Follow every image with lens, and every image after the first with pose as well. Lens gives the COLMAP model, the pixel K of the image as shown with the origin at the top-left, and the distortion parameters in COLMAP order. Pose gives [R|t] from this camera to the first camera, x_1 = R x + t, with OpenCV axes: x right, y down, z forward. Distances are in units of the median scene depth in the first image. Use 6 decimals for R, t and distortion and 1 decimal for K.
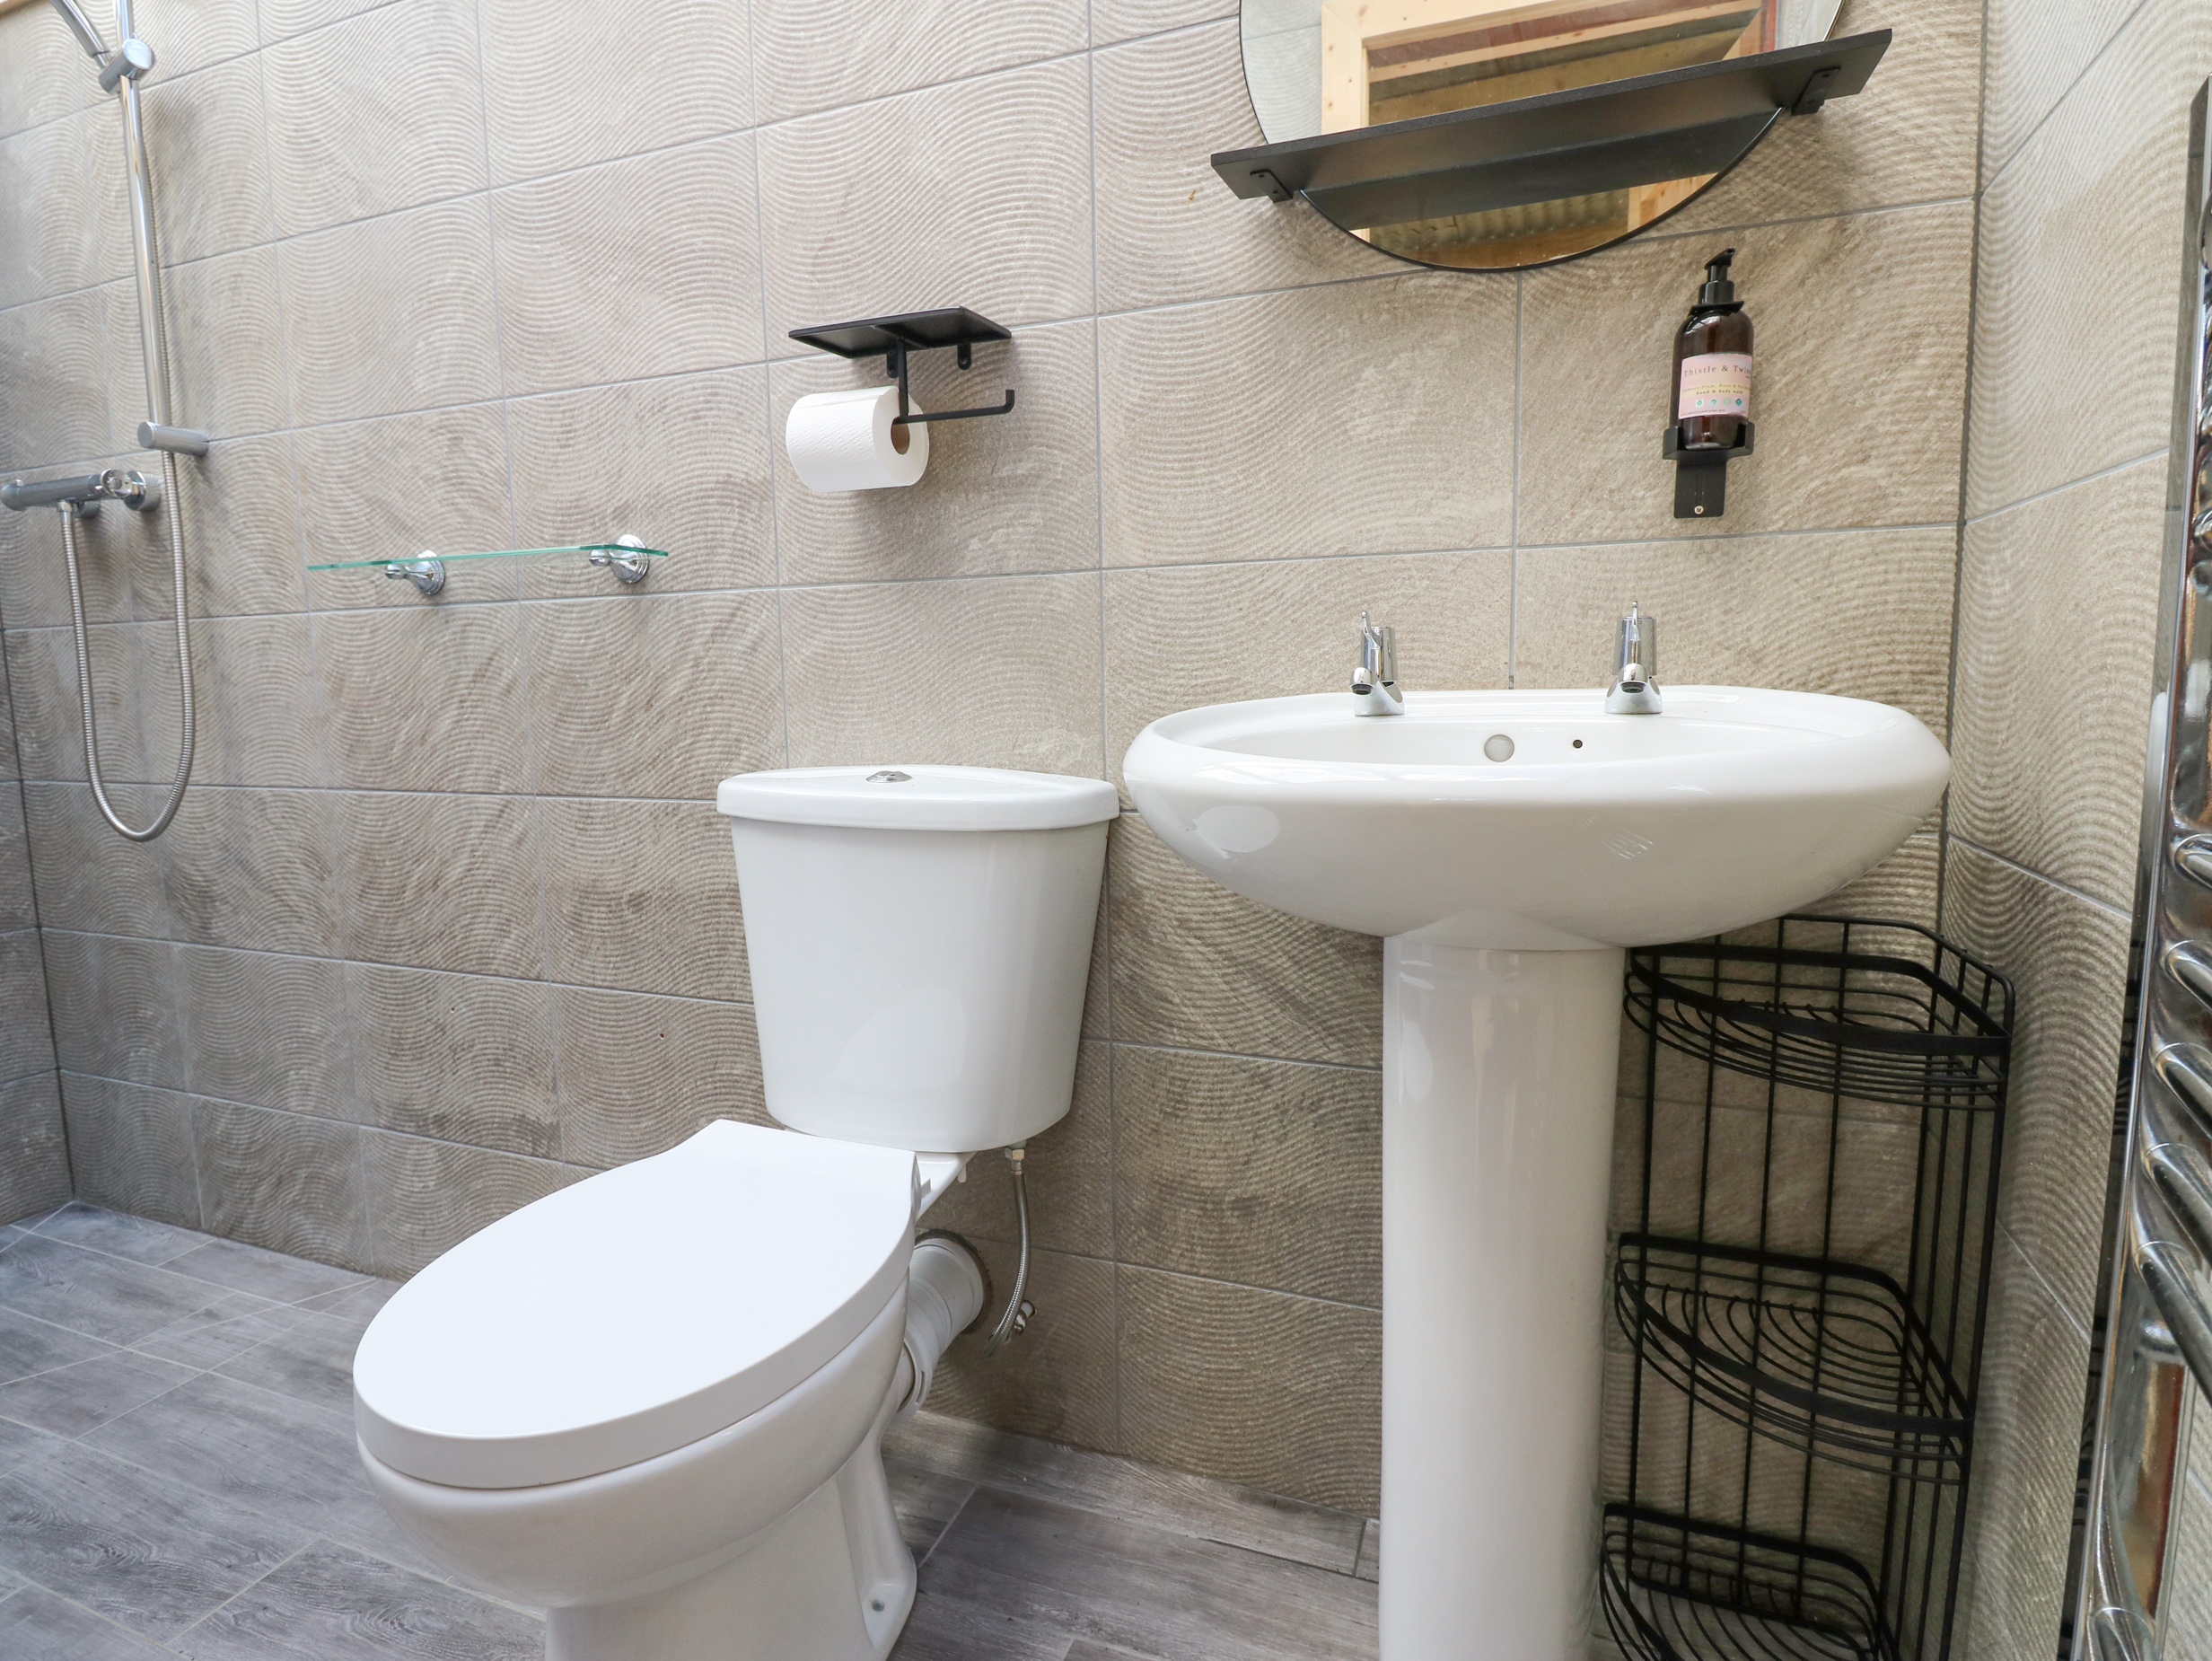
lens RADIAL K [[1151.2, 0, 1125.4], [0, 1151.2, 813.6], [0, 0, 1]] dist [0.001332, -0.014496]
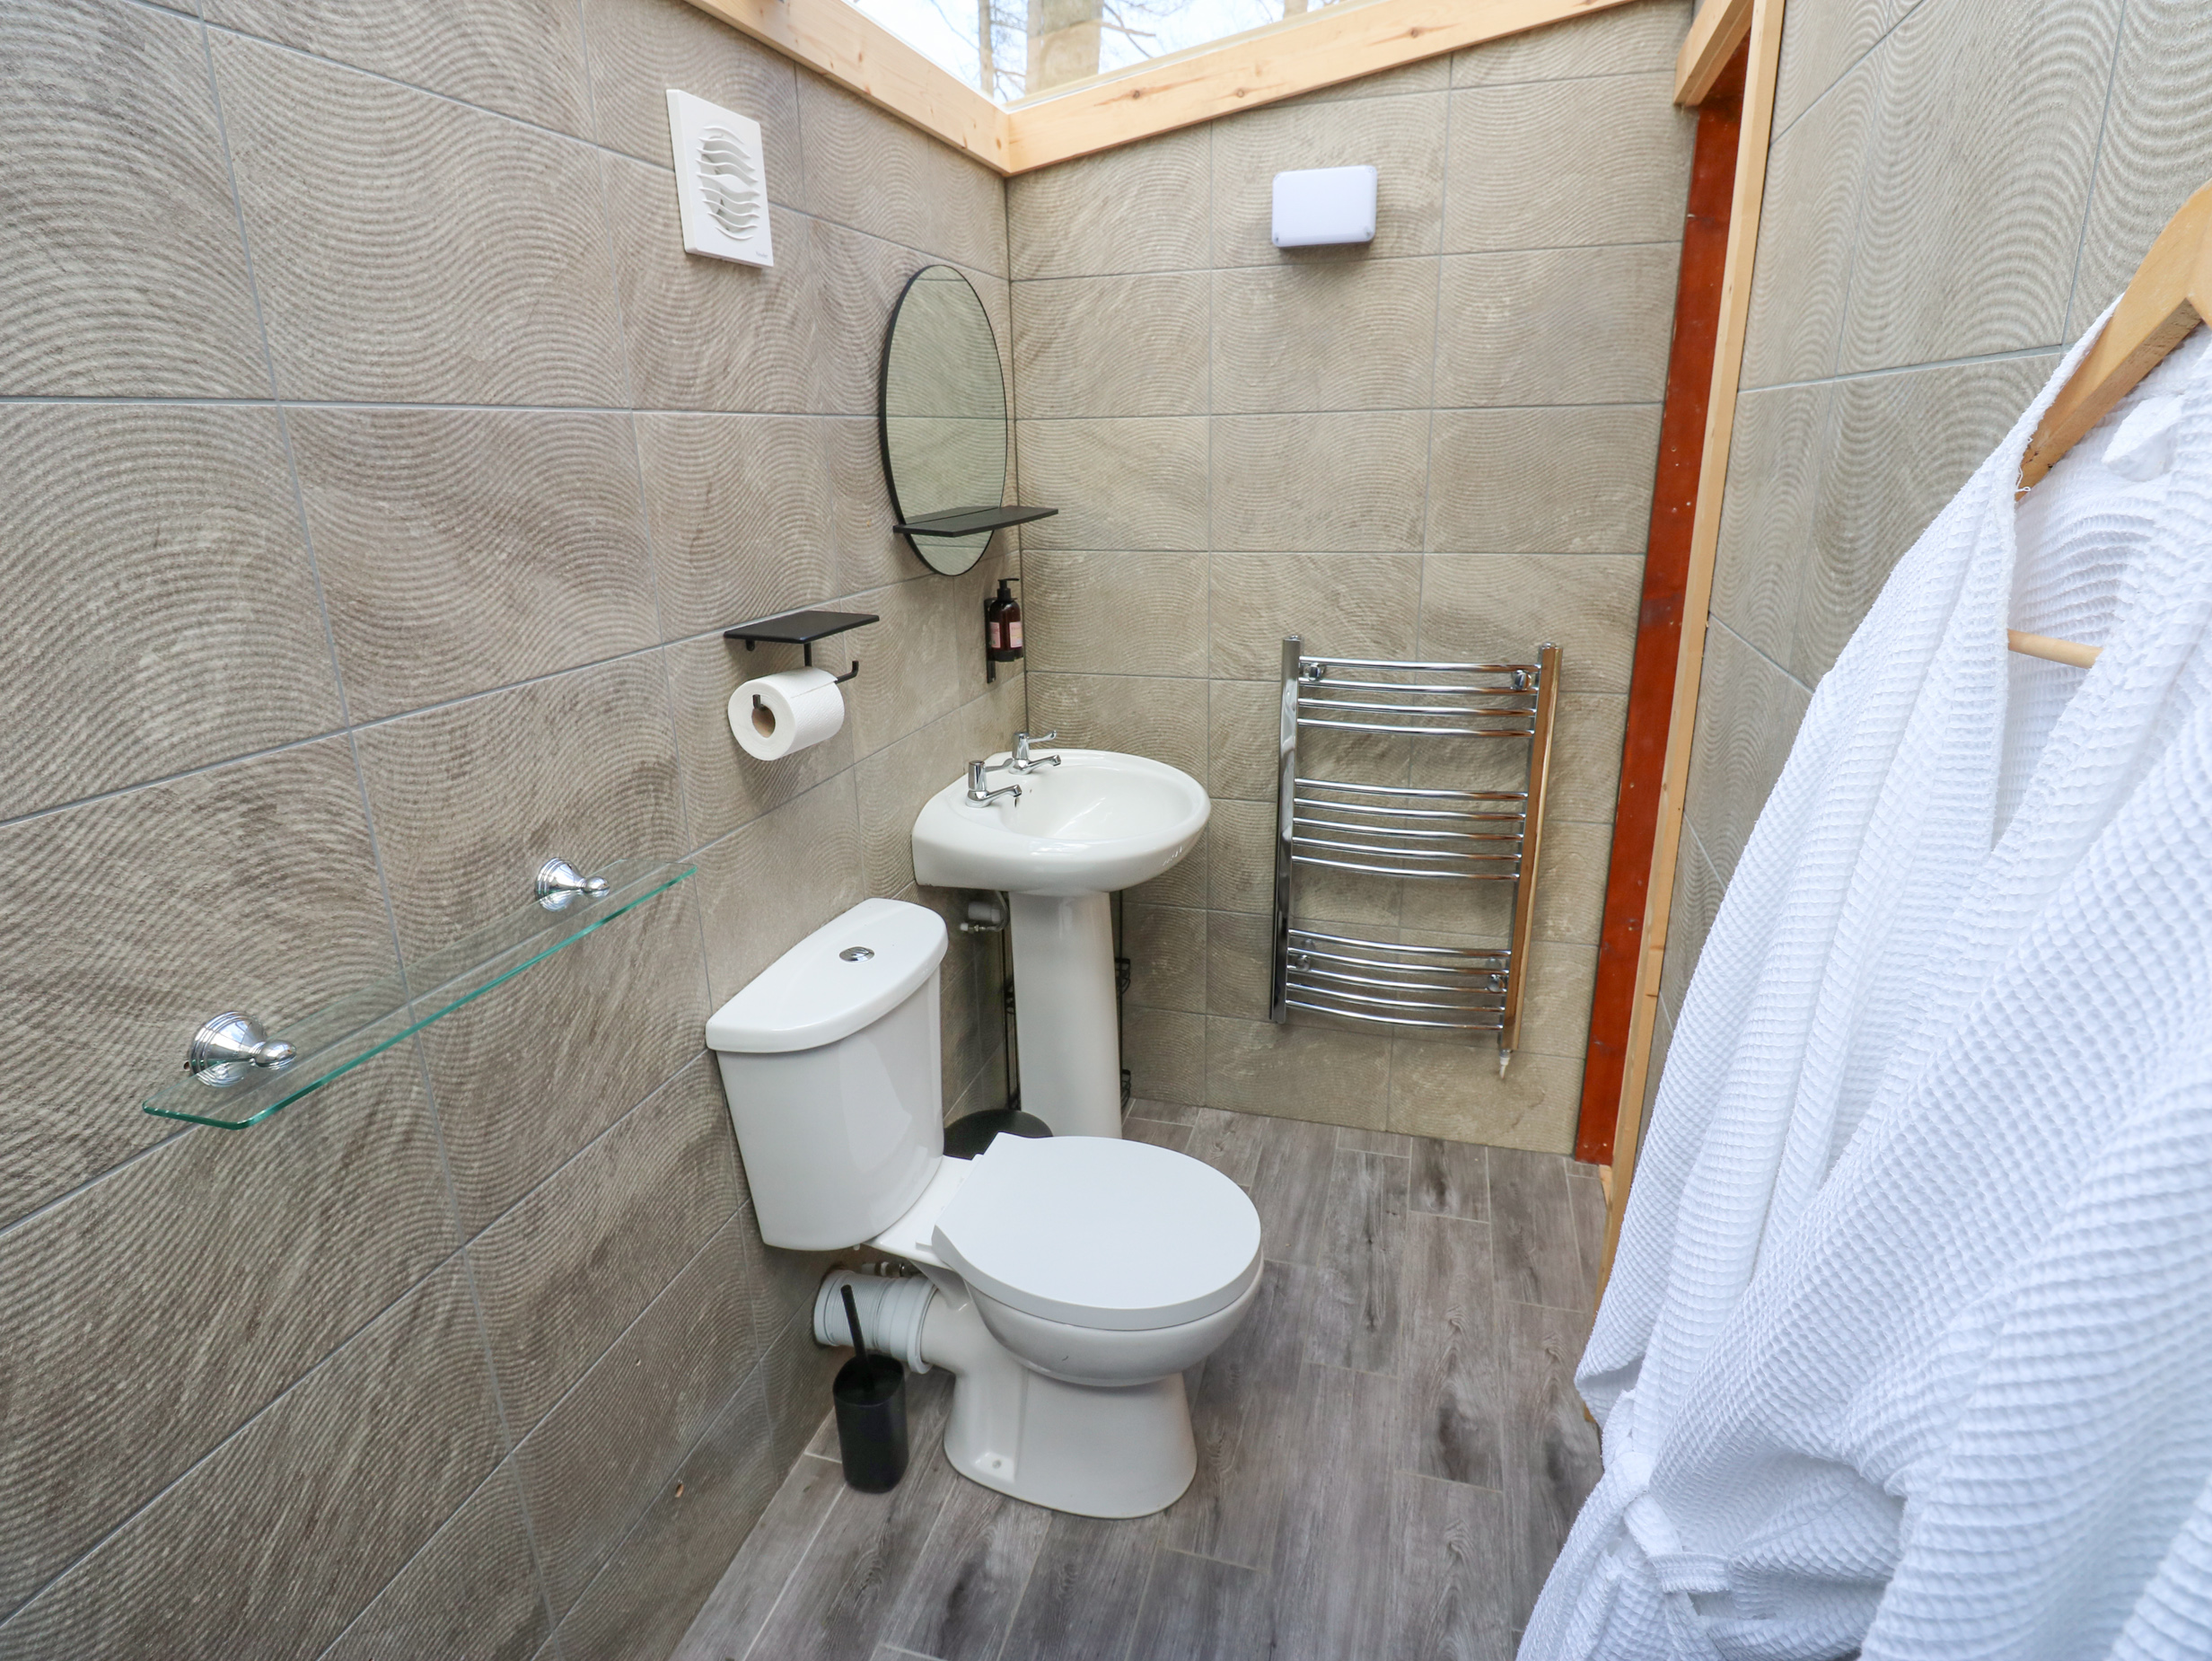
lens RADIAL K [[1151.2, 0, 1125.4], [0, 1151.2, 813.6], [0, 0, 1]] dist [0.001332, -0.014496]
pose [[-0.093814, -0.290800, 0.952174, -1.231374], [0.131536, 0.944387, 0.301382, -0.461393], [-0.986862, 0.153519, -0.050346, 0.621403]]
